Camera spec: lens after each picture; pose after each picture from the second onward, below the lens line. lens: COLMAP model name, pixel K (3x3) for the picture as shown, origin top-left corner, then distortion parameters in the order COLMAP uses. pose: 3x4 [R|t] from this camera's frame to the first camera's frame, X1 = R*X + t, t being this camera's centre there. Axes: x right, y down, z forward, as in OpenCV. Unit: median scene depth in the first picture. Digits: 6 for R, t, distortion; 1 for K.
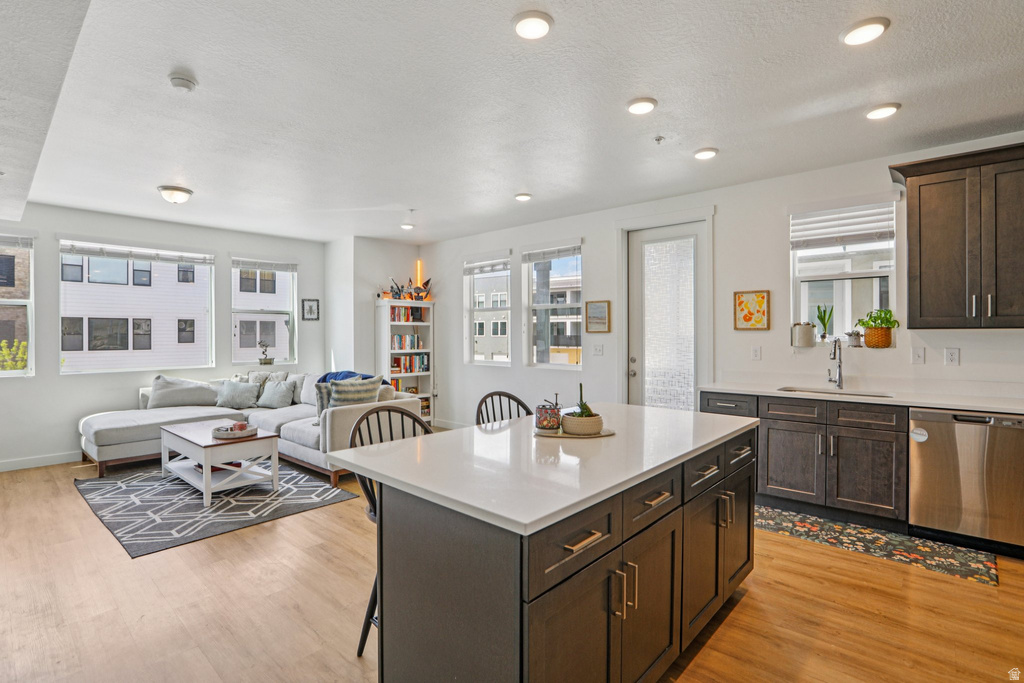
lens RADIAL K [[492.4, 0, 509.0], [0, 492.4, 336.3], [0, 0, 1]] dist [-0.051974, 0.021037]
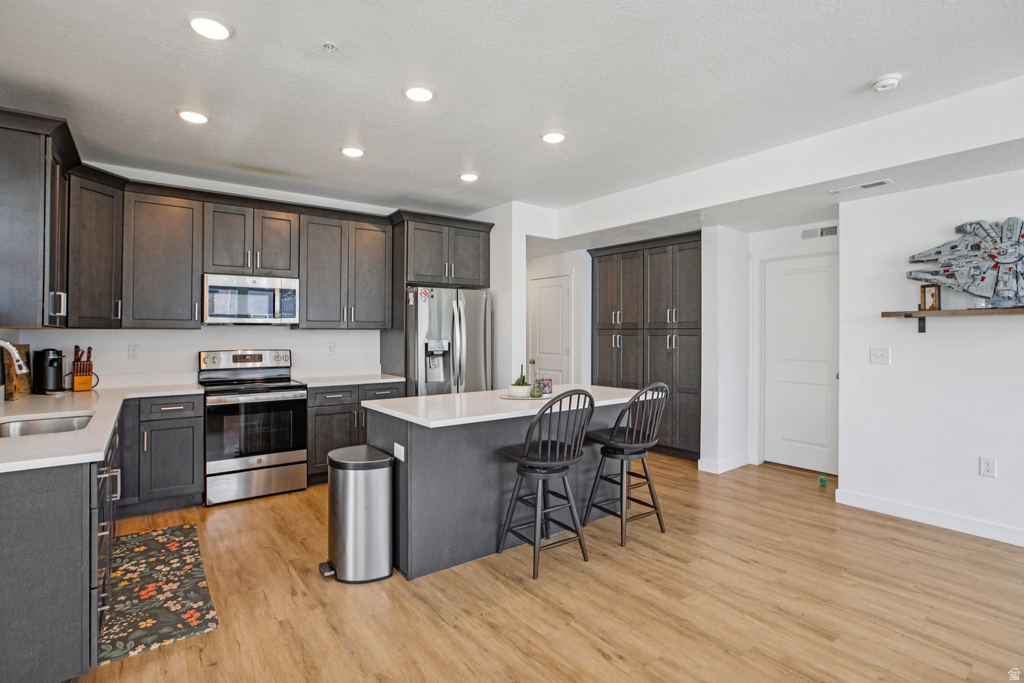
lens RADIAL K [[492.6, 0, 509.4], [0, 492.6, 331.5], [0, 0, 1]] dist [-0.056920, 0.023680]
pose [[-0.981830, 0.006308, 0.189656, -0.048776], [0.006410, 0.999979, -0.000074, -0.001925], [-0.189652, 0.001143, -0.981851, 1.135183]]
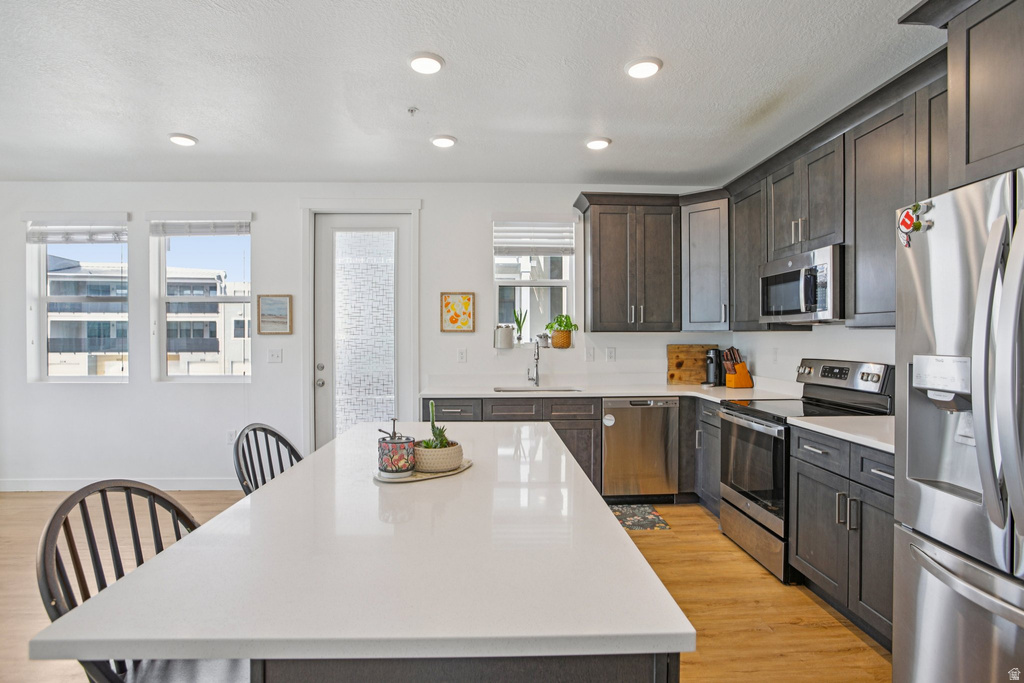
lens RADIAL K [[514.1, 0, 507.3], [0, 514.1, 336.7], [0, 0, 1]] dist [-0.037111, 0.001009]
pose [[0.716442, 0.000526, 0.697646, -0.141552], [0.002474, 0.999992, -0.003294, 0.000258], [-0.697642, 0.004086, 0.716435, 0.165014]]
